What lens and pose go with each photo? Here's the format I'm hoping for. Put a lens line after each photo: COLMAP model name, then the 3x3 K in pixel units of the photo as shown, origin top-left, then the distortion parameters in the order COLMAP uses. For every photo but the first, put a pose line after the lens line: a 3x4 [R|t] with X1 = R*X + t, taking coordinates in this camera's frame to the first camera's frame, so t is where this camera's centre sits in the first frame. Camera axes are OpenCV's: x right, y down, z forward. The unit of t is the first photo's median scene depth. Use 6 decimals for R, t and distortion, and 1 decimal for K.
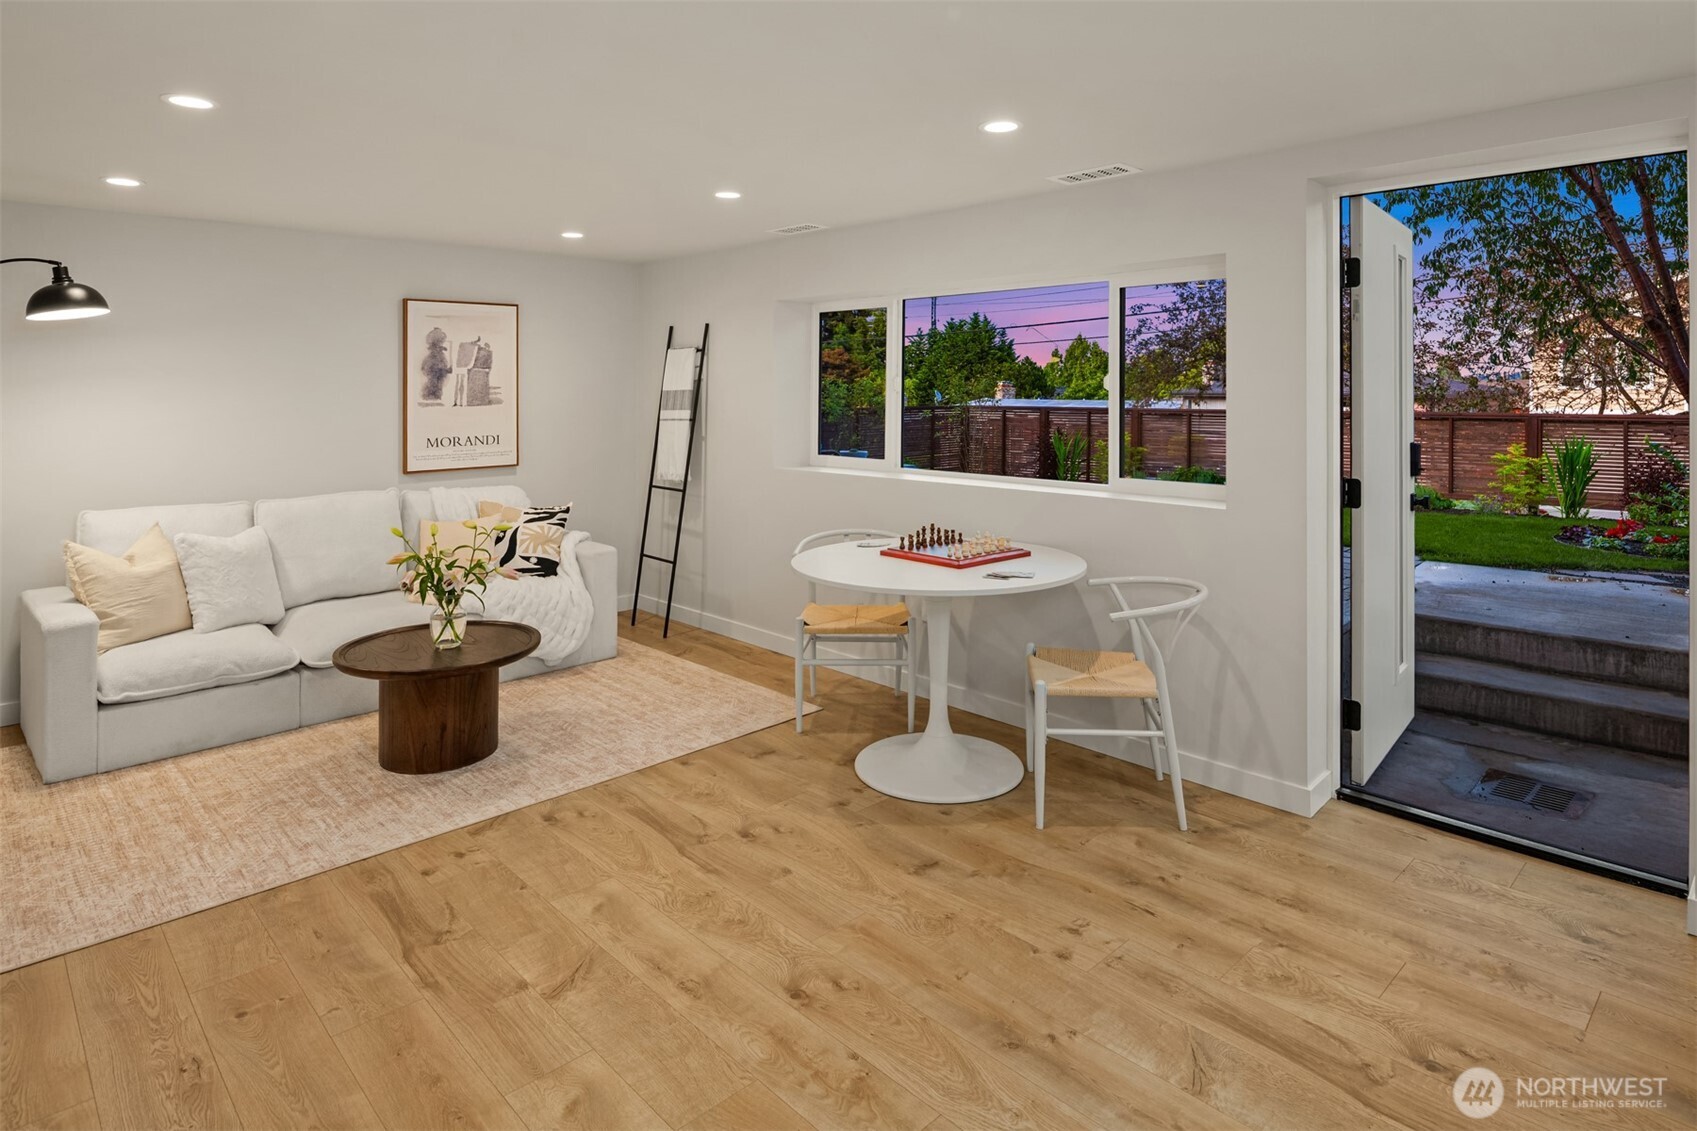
lens RADIAL K [[941.3, 0, 840.2], [0, 941.3, 367.6], [0, 0, 1]] dist [-0.000787, -0.003088]
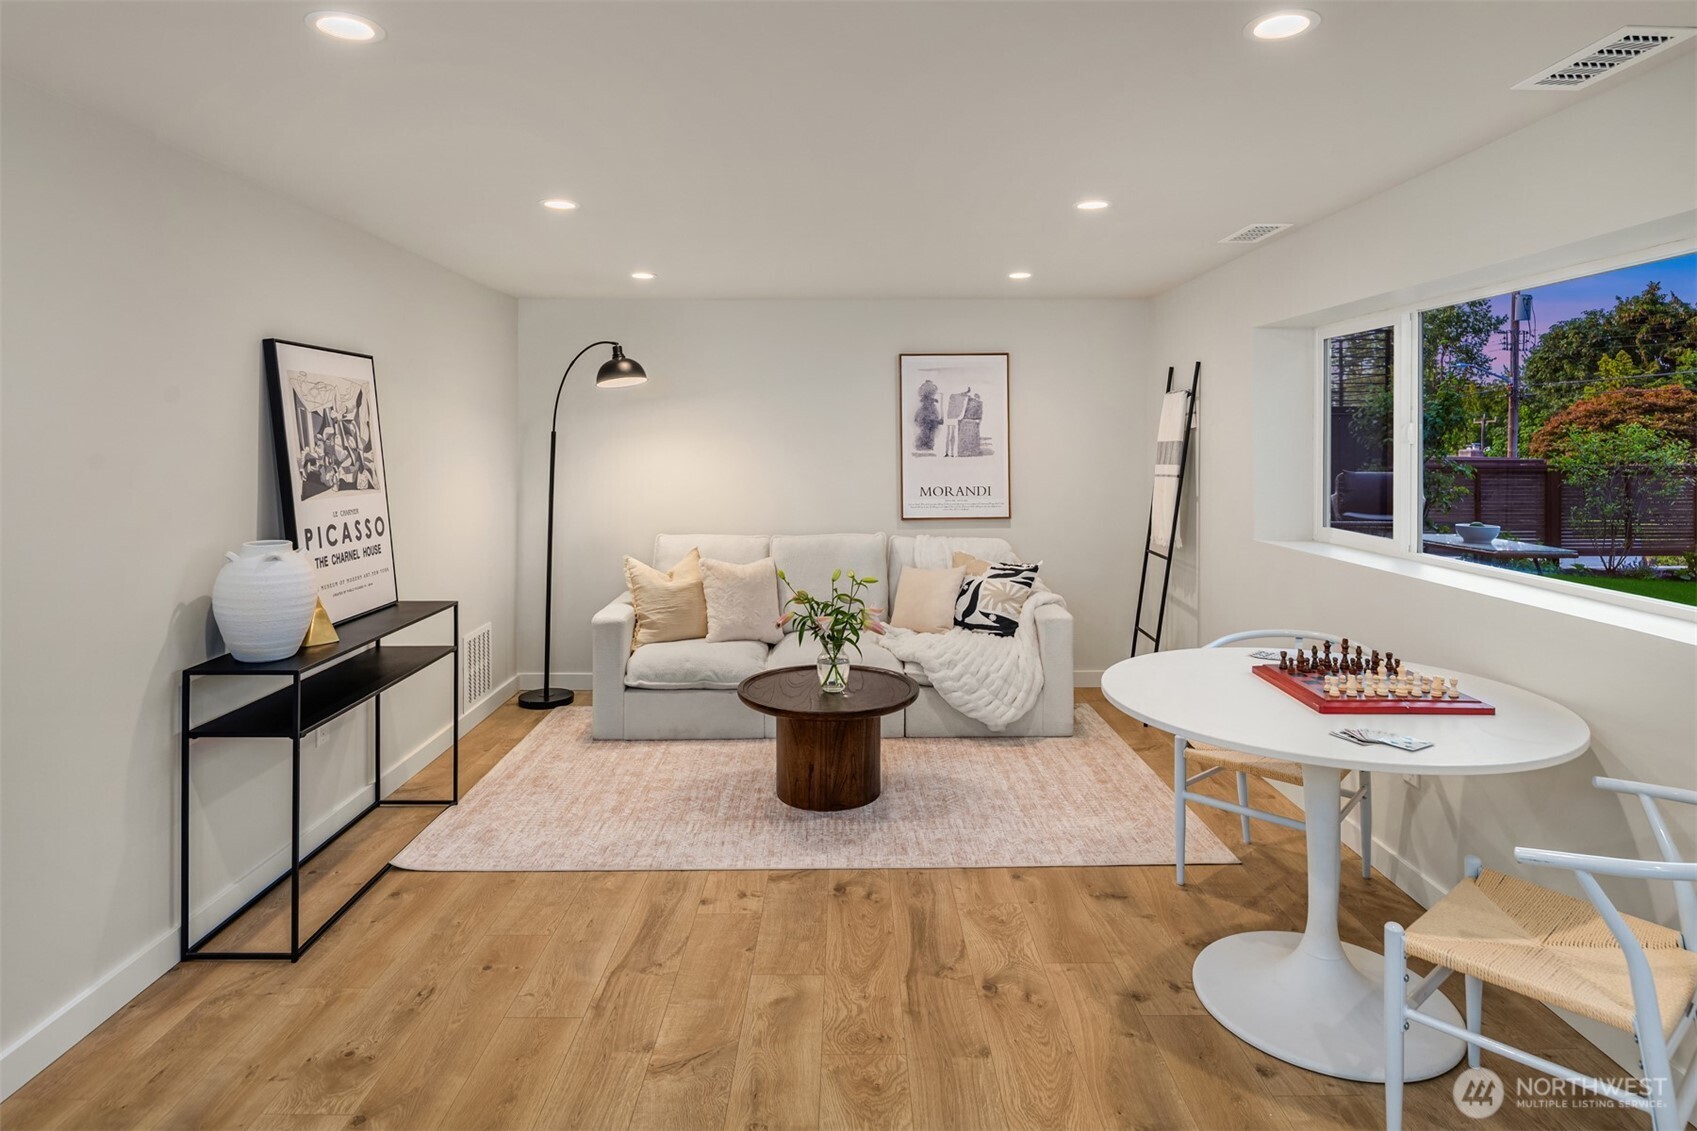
lens RADIAL K [[939.9, 0, 848.8], [0, 939.9, 428.5], [0, 0, 1]] dist [0.004448, -0.009492]
pose [[0.731486, -0.007644, -0.681813, 0.297939], [0.015378, 0.999868, 0.005288, 0.005072], [0.681683, -0.014352, 0.731507, 0.263145]]
